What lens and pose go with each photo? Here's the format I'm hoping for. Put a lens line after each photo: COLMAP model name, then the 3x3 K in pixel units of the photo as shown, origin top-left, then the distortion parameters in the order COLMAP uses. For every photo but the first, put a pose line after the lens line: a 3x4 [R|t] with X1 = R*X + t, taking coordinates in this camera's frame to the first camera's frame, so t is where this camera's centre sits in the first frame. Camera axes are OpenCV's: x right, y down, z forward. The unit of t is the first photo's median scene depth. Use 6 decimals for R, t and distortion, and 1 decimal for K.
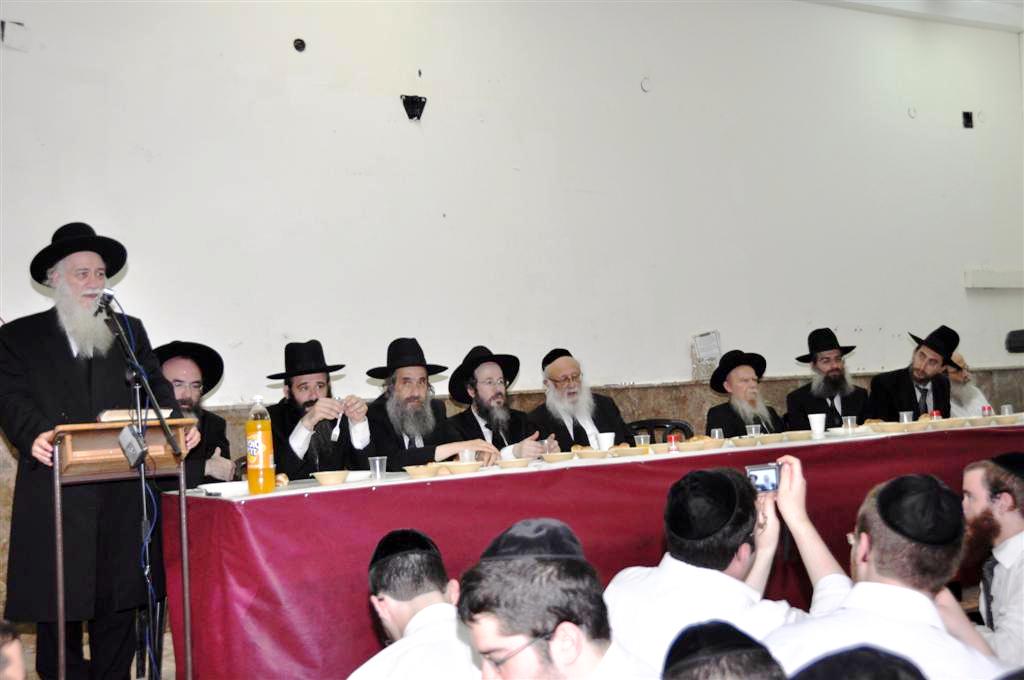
lens RADIAL K [[1259.2, 0, 516.3], [0, 1259.2, 340.3], [0, 0, 1]] dist [0.077291, 0.000000]
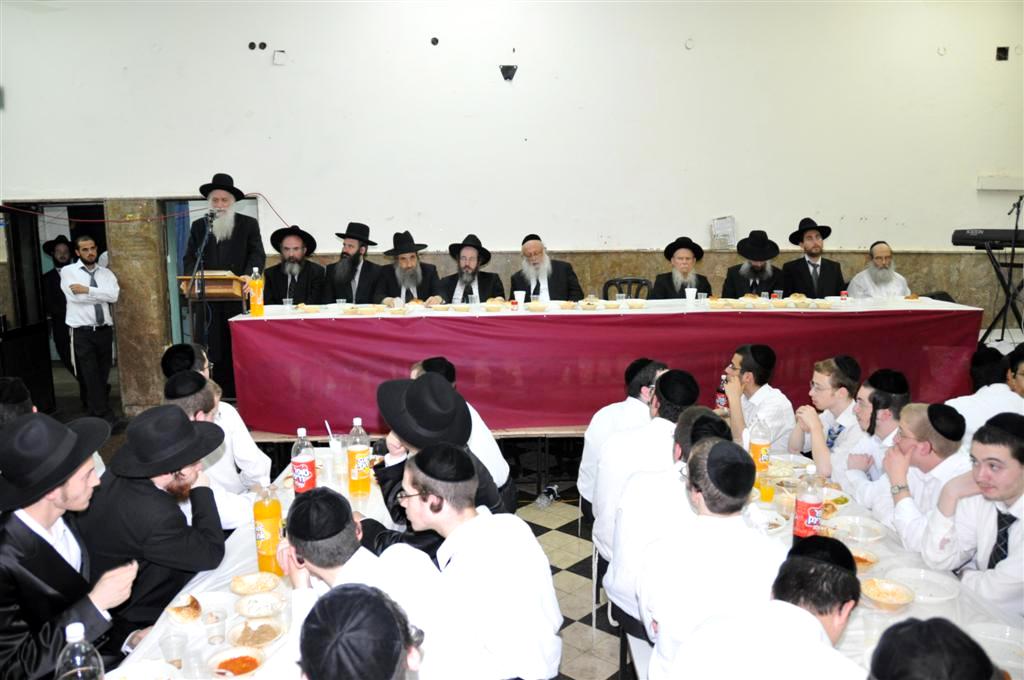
lens RADIAL K [[825.5, 0, 514.2], [0, 825.5, 339.5], [0, 0, 1]] dist [-0.166401, 0.083737]
pose [[0.868032, 0.125434, -0.480402, 0.466332], [-0.016345, 0.974257, 0.224846, -0.085597], [0.496239, -0.187321, 0.847737, 0.062115]]
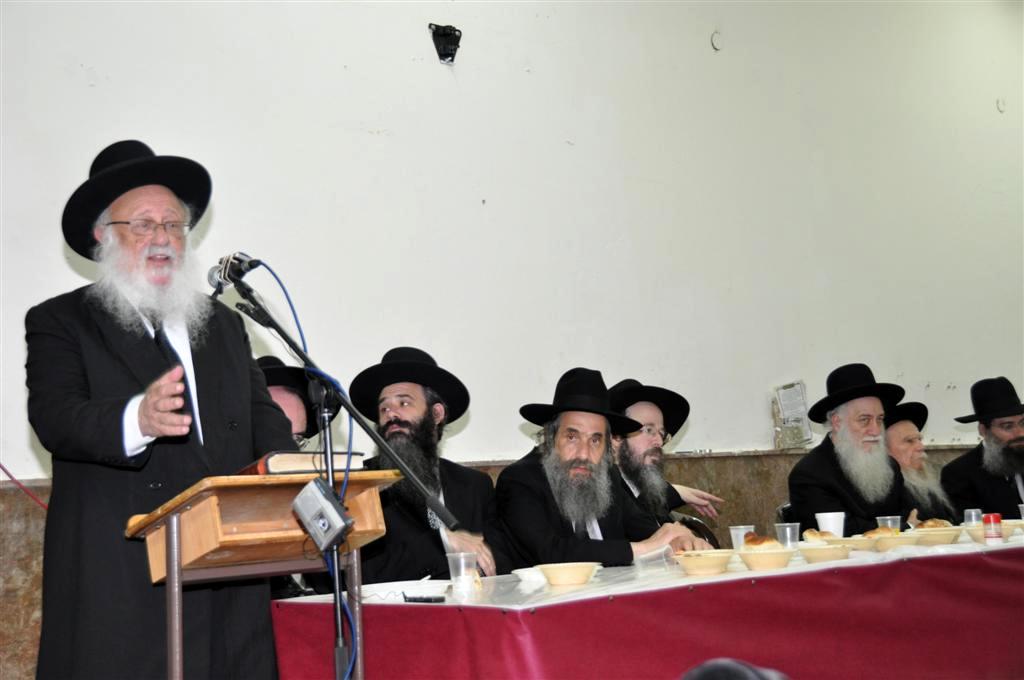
lens RADIAL K [[1559.5, 0, 493.2], [0, 1559.5, 338.9], [0, 0, 1]] dist [0.186811, 0.000000]
pose [[0.981190, 0.024129, 0.191529, -0.216334], [-0.013403, 0.998279, -0.057100, 0.025212], [-0.192577, 0.053459, 0.979825, 0.165746]]
